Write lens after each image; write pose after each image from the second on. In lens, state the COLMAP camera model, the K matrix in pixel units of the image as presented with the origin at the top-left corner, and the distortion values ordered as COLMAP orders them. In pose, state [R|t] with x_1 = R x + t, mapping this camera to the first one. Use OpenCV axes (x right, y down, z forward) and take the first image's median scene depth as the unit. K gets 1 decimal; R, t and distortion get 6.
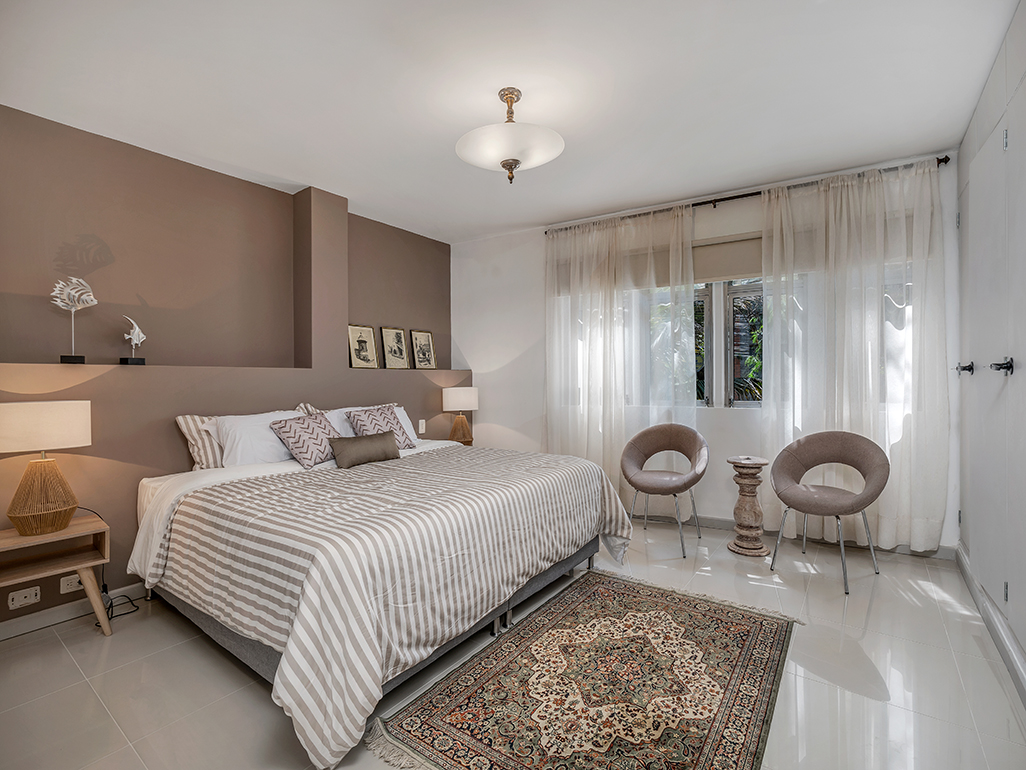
lens RADIAL K [[476.3, 0, 513.1], [0, 476.3, 381.6], [0, 0, 1]] dist [-0.002351, -0.000457]
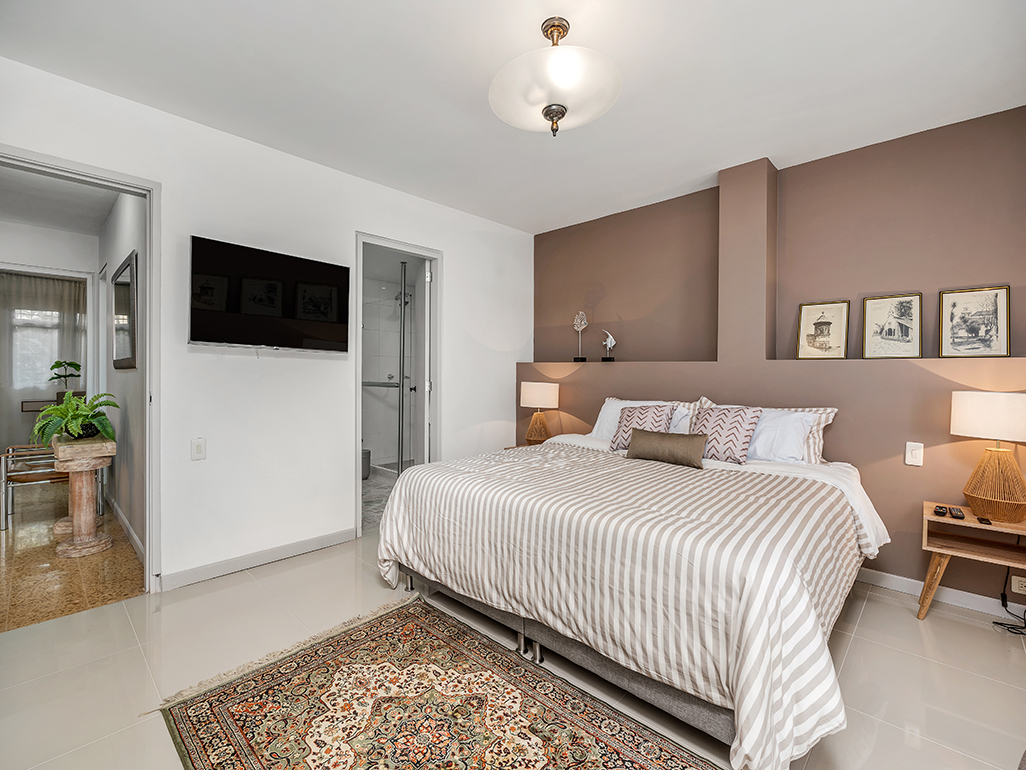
lens RADIAL K [[460.0, 0, 517.6], [0, 460.0, 380.8], [0, 0, 1]] dist [0.000096, -0.000172]
pose [[-0.122719, 0.027061, -0.992072, 0.958513], [-0.010151, 0.999542, 0.028521, -0.019669], [0.992390, 0.013570, -0.122388, 1.257529]]
